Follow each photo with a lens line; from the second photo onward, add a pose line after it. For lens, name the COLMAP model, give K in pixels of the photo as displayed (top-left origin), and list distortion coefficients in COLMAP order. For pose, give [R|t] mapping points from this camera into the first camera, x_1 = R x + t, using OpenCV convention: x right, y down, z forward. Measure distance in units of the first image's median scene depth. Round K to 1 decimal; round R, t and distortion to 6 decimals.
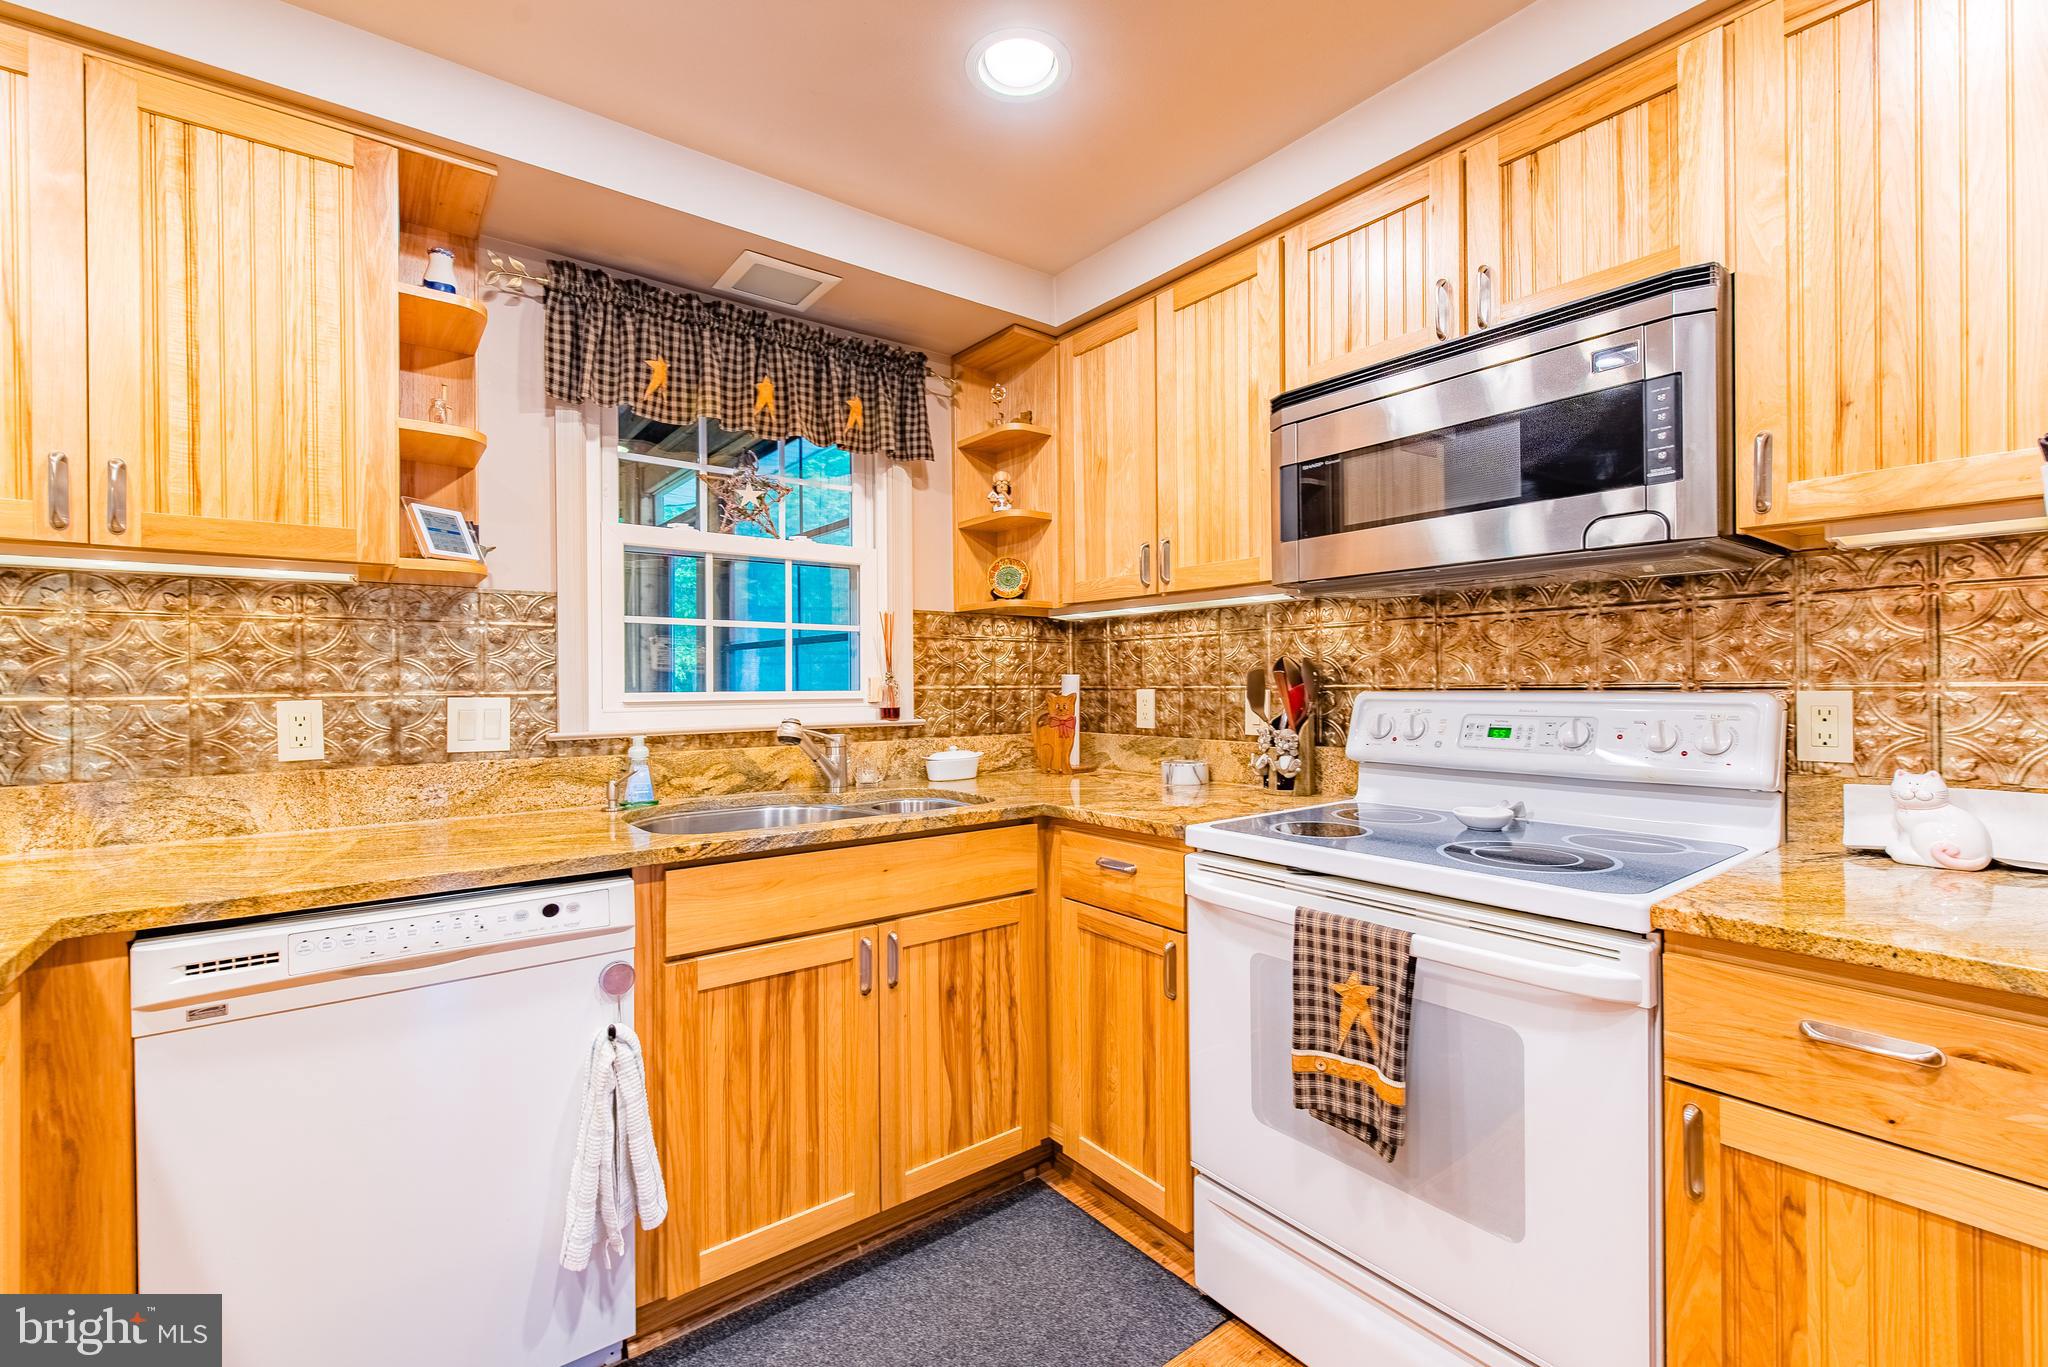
lens RADIAL K [[877.8, 0, 1021.8], [0, 877.8, 685.7], [0, 0, 1]] dist [-0.000225, -0.000329]
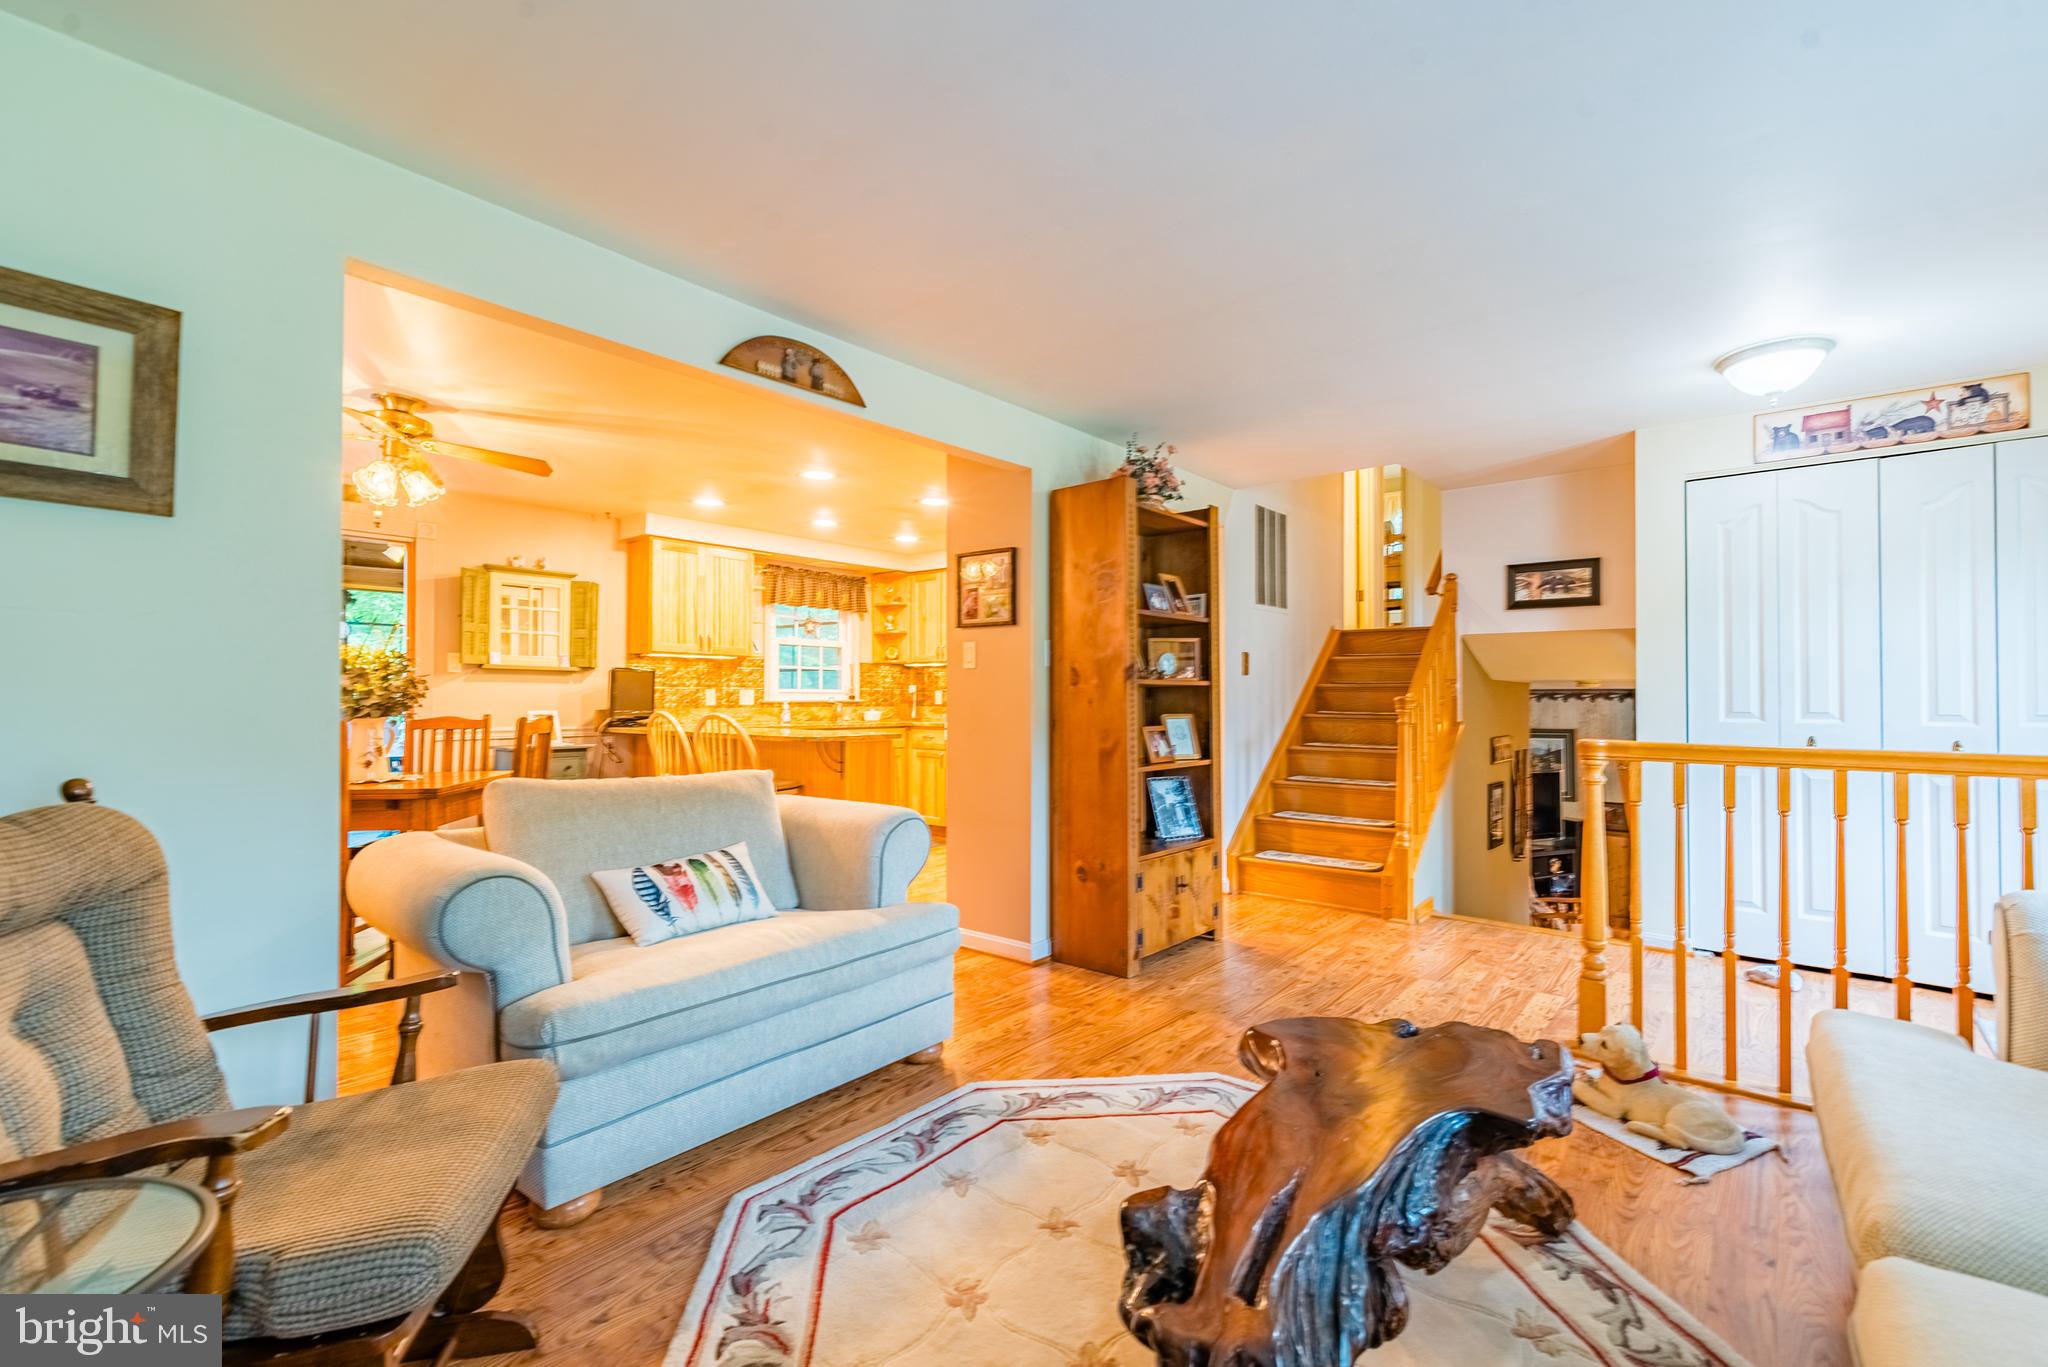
lens RADIAL K [[877.8, 0, 1012.4], [0, 877.8, 682.3], [0, 0, 1]] dist [-0.000225, -0.000329]
pose [[0.979849, 0.012724, 0.199332, -0.290393], [-0.008739, 0.999744, -0.020857, 0.050310], [-0.199547, 0.018695, 0.979710, -2.769962]]
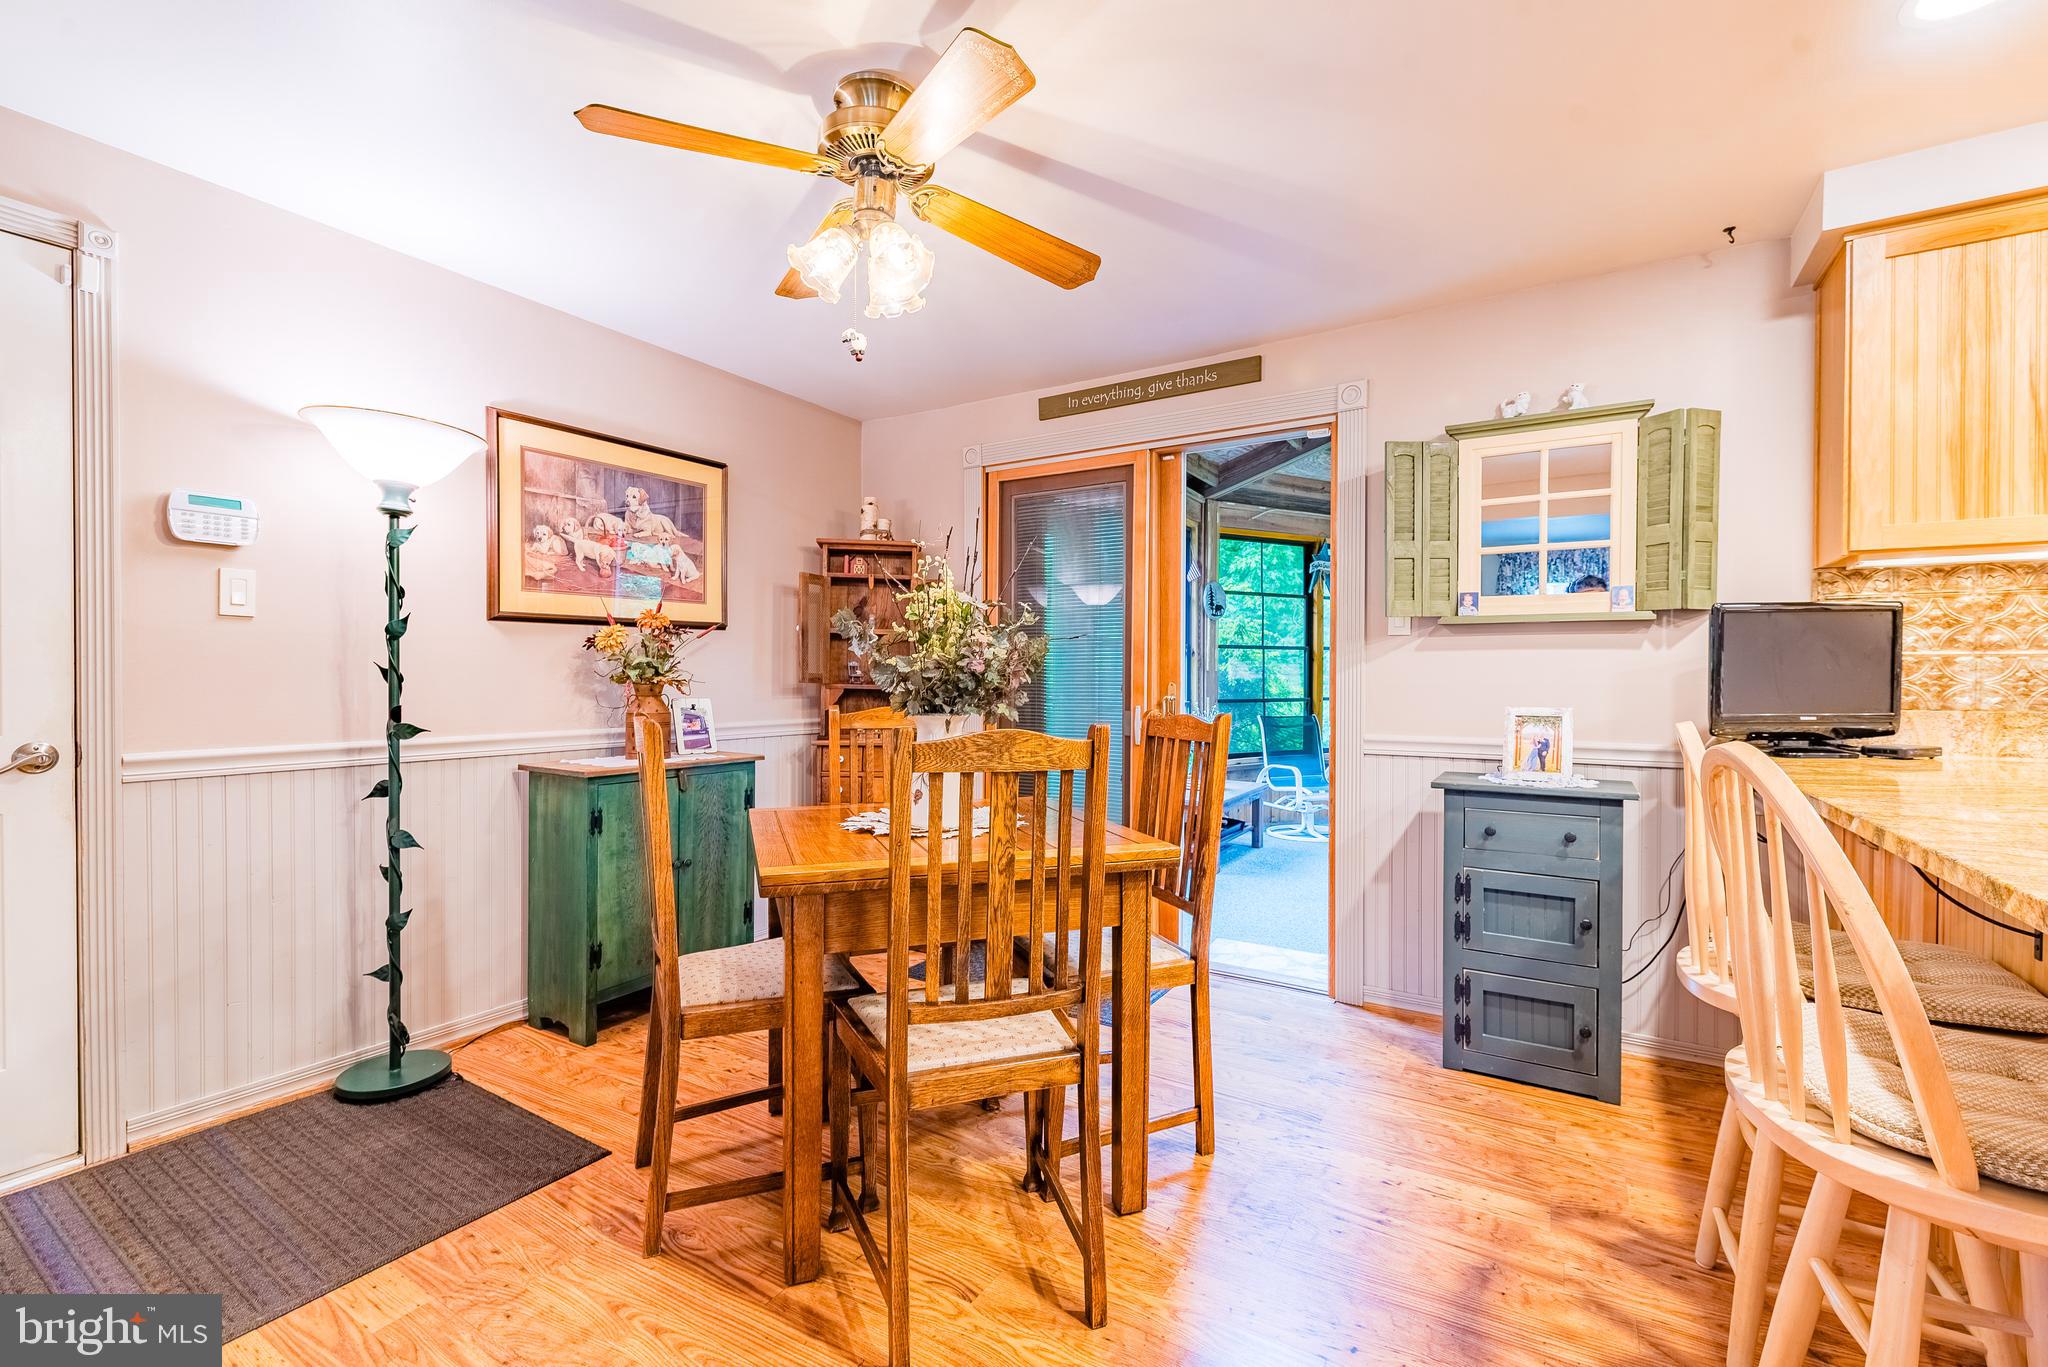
lens RADIAL K [[877.8, 0, 1024.8], [0, 877.8, 686.1], [0, 0, 1]] dist [-0.000225, -0.000329]
pose [[0.347793, 0.015651, -0.937441, -0.233827], [-0.006912, 0.999876, 0.014129, 0.050579], [0.937546, 0.001566, 0.347858, -0.811147]]
